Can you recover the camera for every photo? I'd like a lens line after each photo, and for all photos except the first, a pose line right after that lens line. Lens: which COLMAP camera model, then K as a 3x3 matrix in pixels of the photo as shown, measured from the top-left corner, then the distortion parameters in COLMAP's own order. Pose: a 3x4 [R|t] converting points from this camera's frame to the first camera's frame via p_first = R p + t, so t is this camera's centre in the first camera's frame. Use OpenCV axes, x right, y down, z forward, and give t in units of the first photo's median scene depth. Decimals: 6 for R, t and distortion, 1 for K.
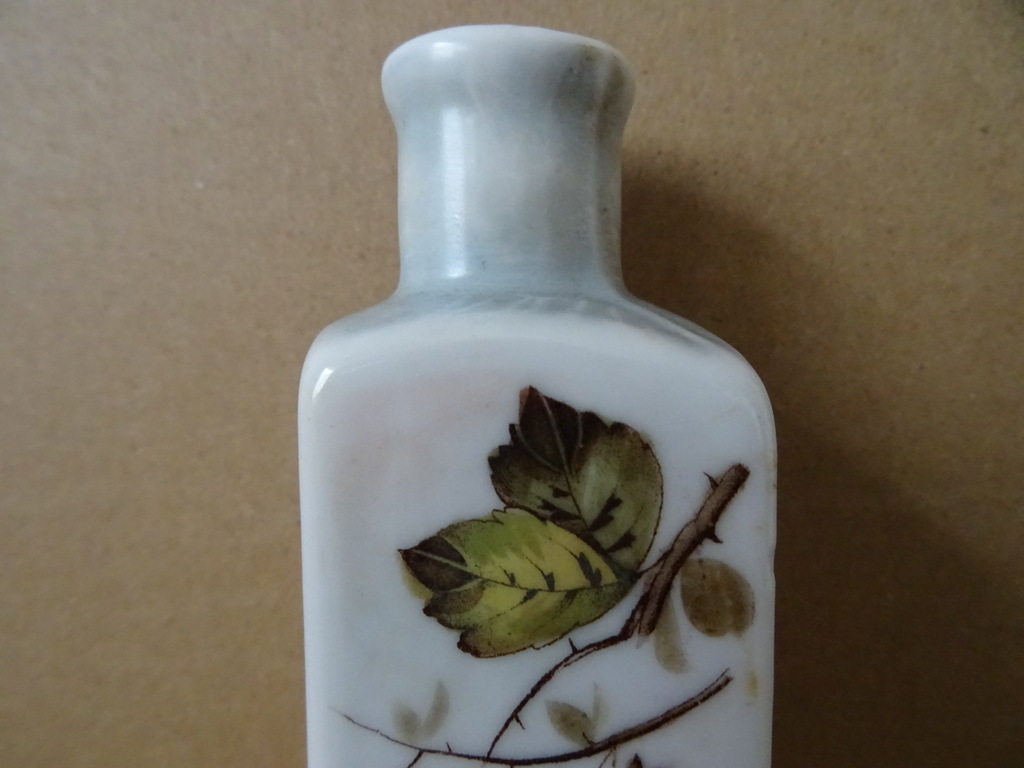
lens RADIAL K [[726.5, 0, 512.3], [0, 726.5, 385.0], [0, 0, 1]] dist [0.003600, -0.010441]
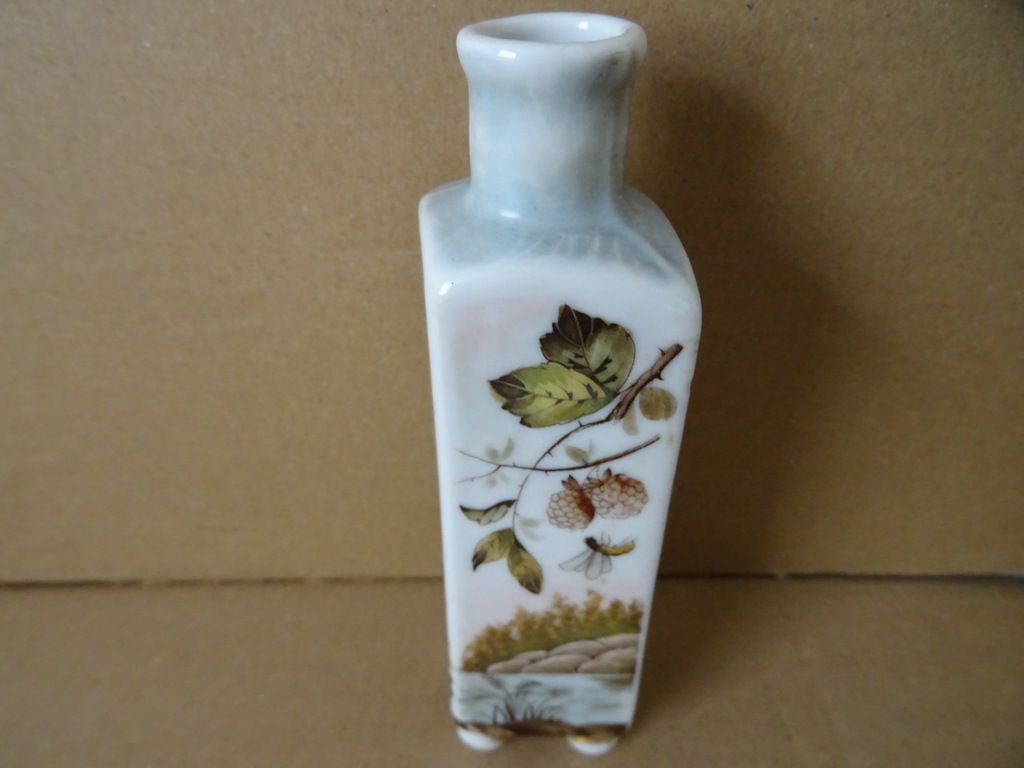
lens RADIAL K [[726.5, 0, 511.1], [0, 726.5, 382.8], [0, 0, 1]] dist [0.003600, -0.010441]
pose [[0.999473, -0.007738, 0.031514, -0.159239], [-0.010106, 0.848622, 0.528903, -0.747581], [-0.030836, -0.528943, 0.848097, -0.565575]]
